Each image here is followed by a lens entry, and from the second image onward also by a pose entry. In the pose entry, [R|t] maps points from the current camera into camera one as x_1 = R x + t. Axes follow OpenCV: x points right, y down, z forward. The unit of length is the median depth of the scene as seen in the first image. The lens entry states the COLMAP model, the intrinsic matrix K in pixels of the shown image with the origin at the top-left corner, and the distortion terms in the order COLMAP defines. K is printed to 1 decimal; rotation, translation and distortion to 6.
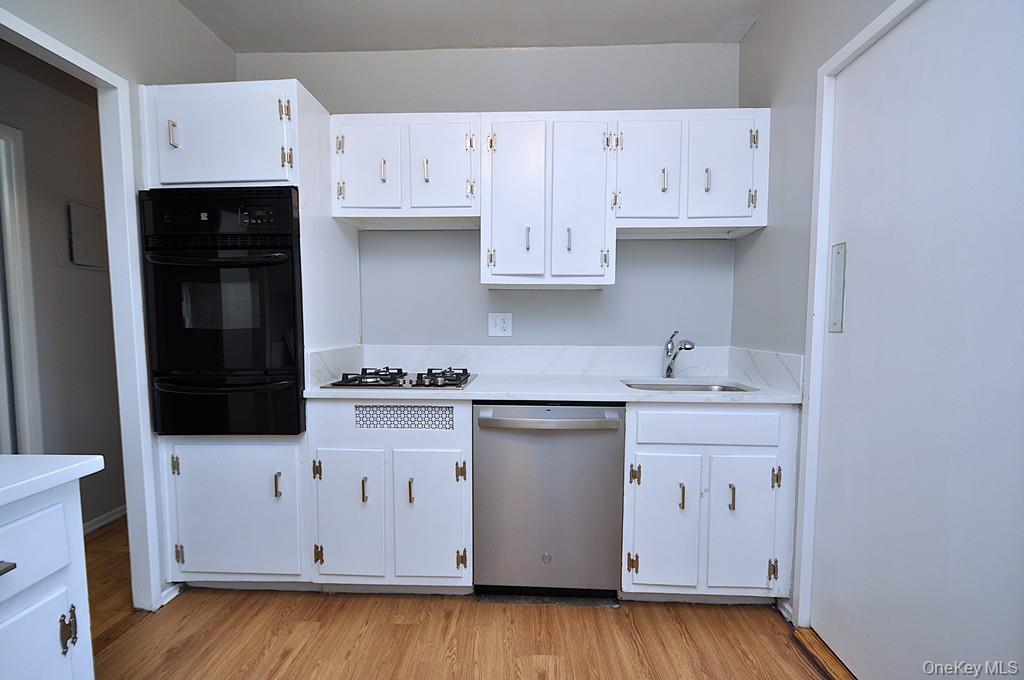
lens RADIAL K [[455.0, 0, 515.6], [0, 455.0, 353.2], [0, 0, 1]] dist [0.009638, -0.009755]
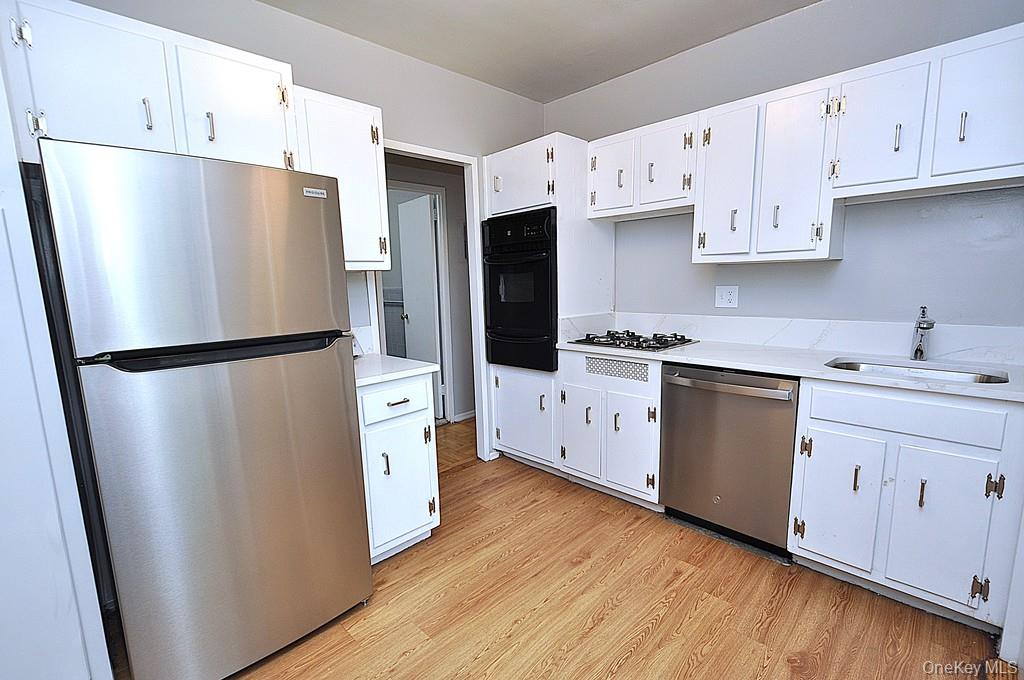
lens RADIAL K [[467.6, 0, 508.8], [0, 467.6, 354.9], [0, 0, 1]] dist [0.002178, -0.000383]
pose [[0.725476, 0.088897, -0.682482, 0.471387], [-0.022994, 0.994200, 0.105057, -0.039112], [0.687863, -0.060523, 0.723313, -0.226881]]
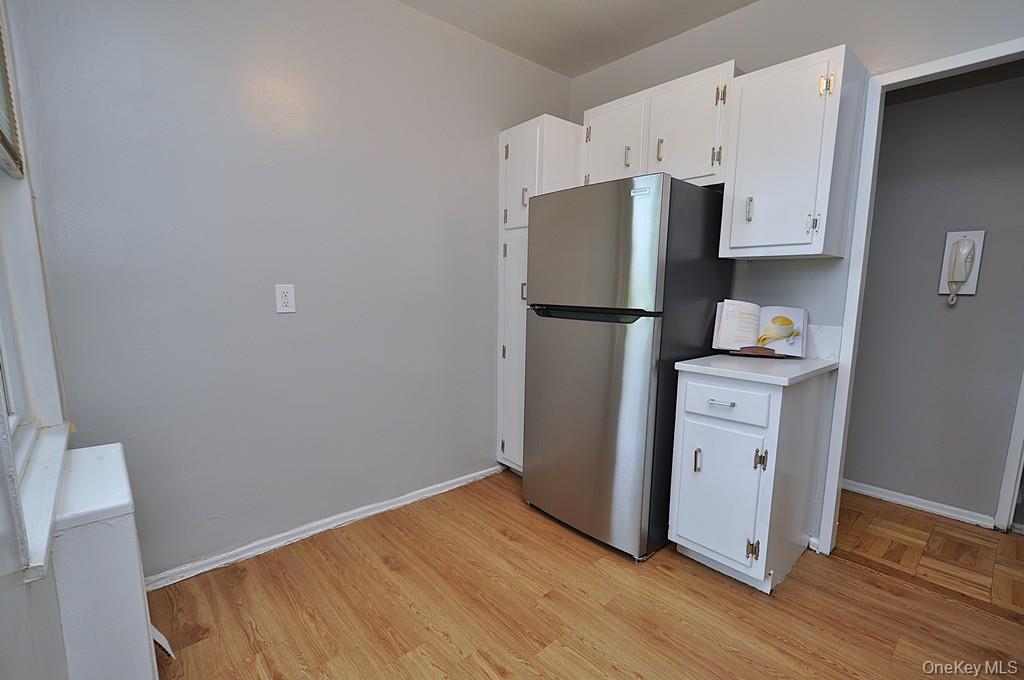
lens RADIAL K [[464.7, 0, 505.9], [0, 464.7, 352.5], [0, 0, 1]] dist [0.014668, -0.010177]
pose [[-0.742787, 0.088524, -0.663650, 0.524017], [-0.060972, 0.978158, 0.198719, -0.078633], [0.666746, 0.188070, -0.721166, 0.780291]]
